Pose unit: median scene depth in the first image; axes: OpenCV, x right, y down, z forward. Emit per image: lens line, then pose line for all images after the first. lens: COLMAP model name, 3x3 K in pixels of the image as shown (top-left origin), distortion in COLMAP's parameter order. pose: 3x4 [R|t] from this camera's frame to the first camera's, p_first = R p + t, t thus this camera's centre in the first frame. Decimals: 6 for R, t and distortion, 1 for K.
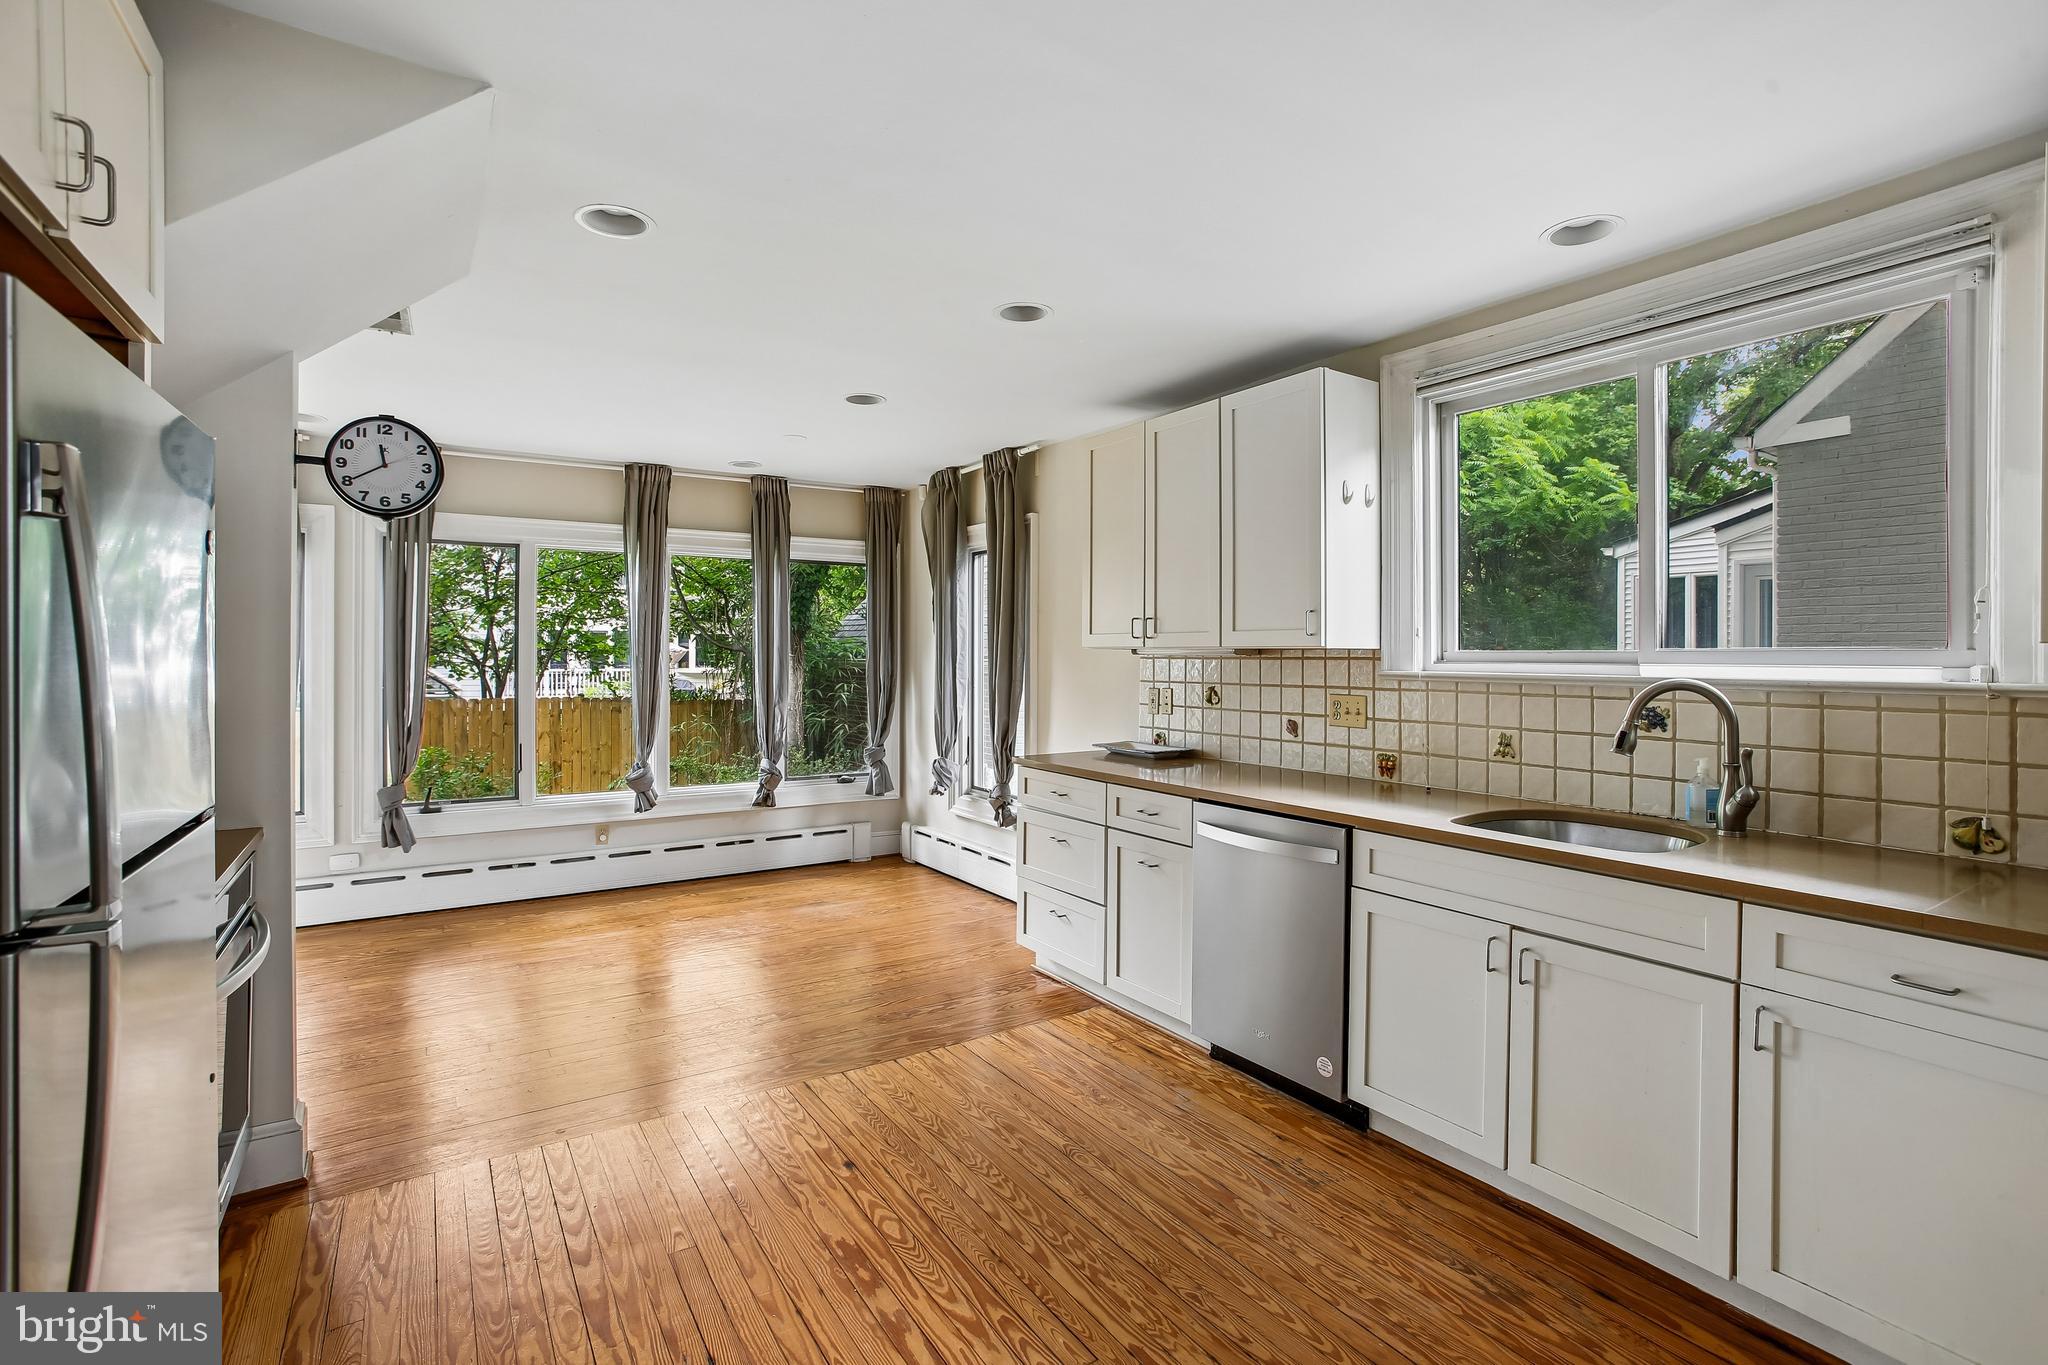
lens RADIAL K [[946.1, 0, 1029.3], [0, 946.1, 665.2], [0, 0, 1]] dist [-0.063873, 0.035857]
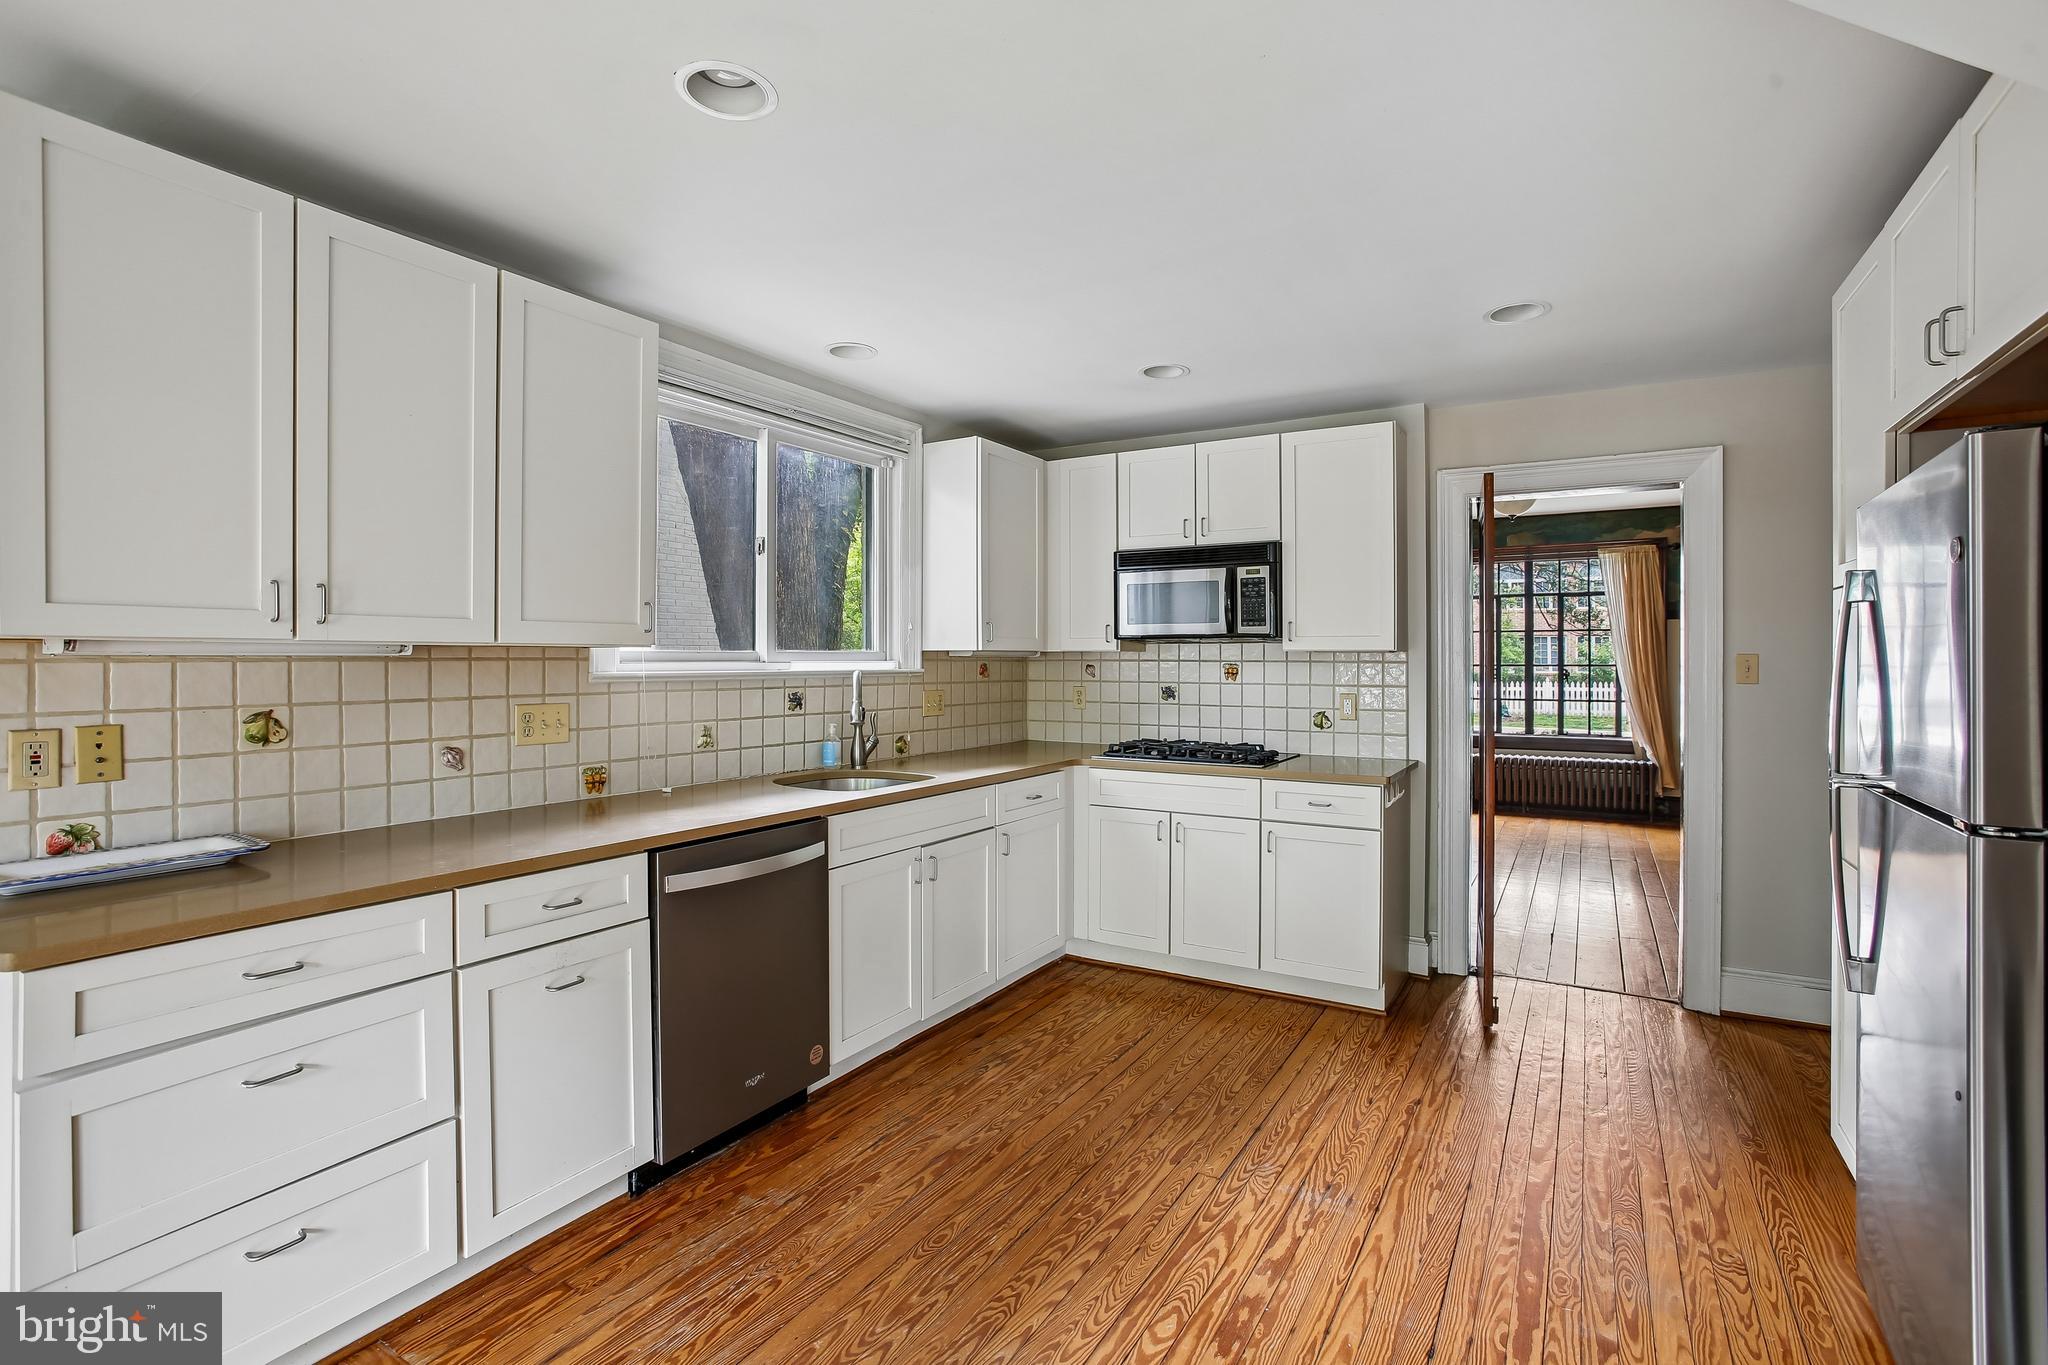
lens RADIAL K [[946.1, 0, 1029.3], [0, 946.1, 665.2], [0, 0, 1]] dist [-0.063873, 0.035857]
pose [[-0.431893, -0.012472, 0.901838, -0.602214], [0.004762, 0.999859, 0.016108, -0.013407], [-0.901912, 0.011251, -0.431773, 1.038593]]
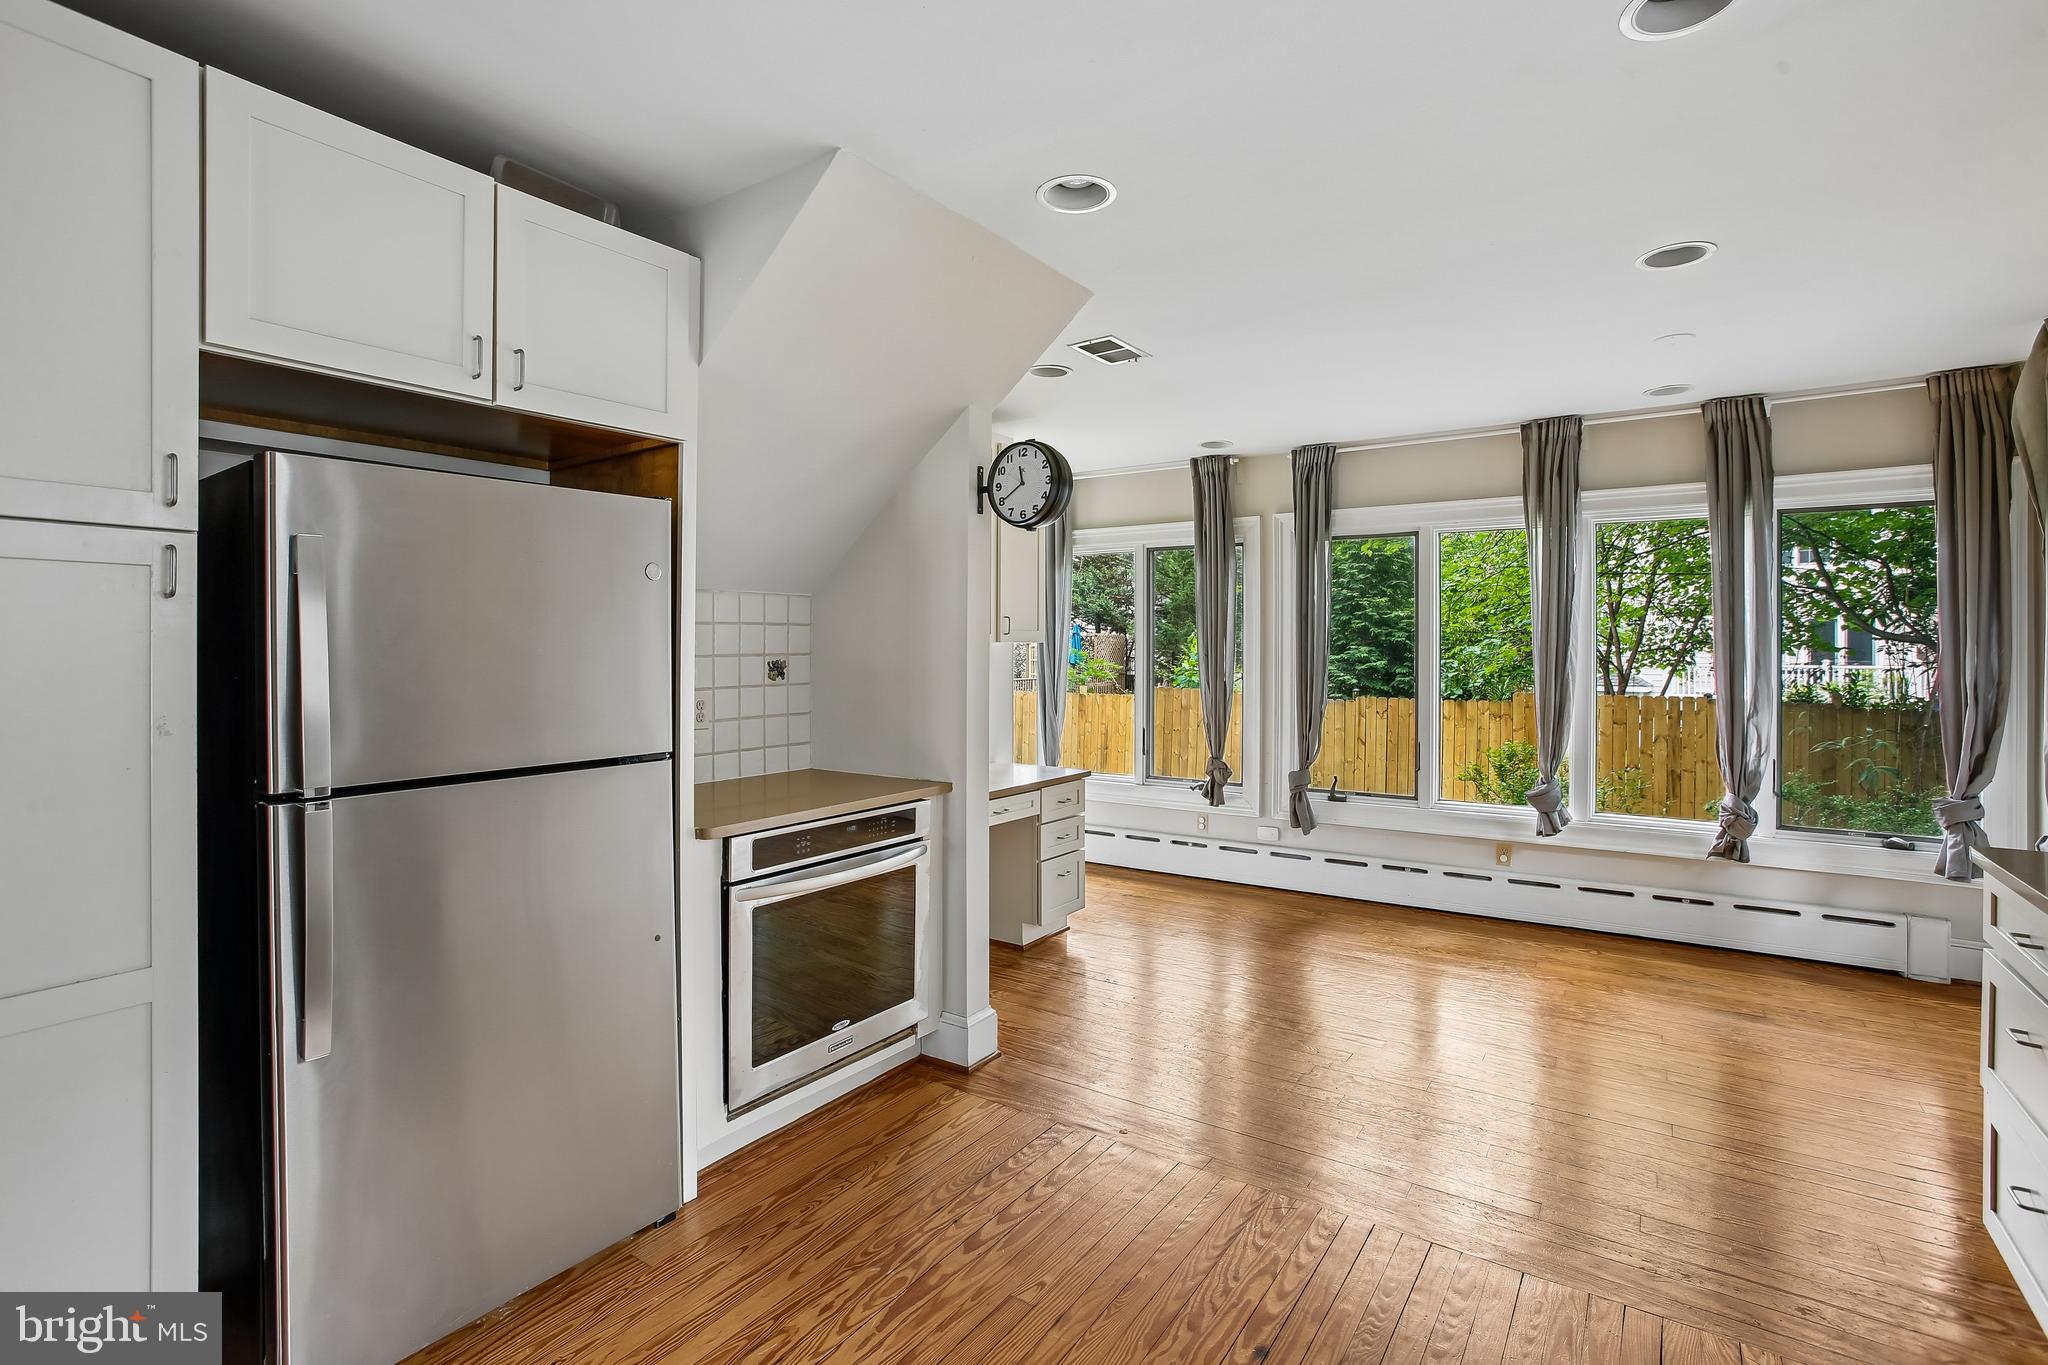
lens RADIAL K [[959.2, 0, 1027.8], [0, 959.2, 647.8], [0, 0, 1]] dist [-0.068764, 0.037020]
pose [[0.378084, -0.002918, -0.925767, 0.323880], [-0.009020, 0.999936, -0.006835, -0.002112], [0.925728, 0.010935, 0.378033, 0.436680]]
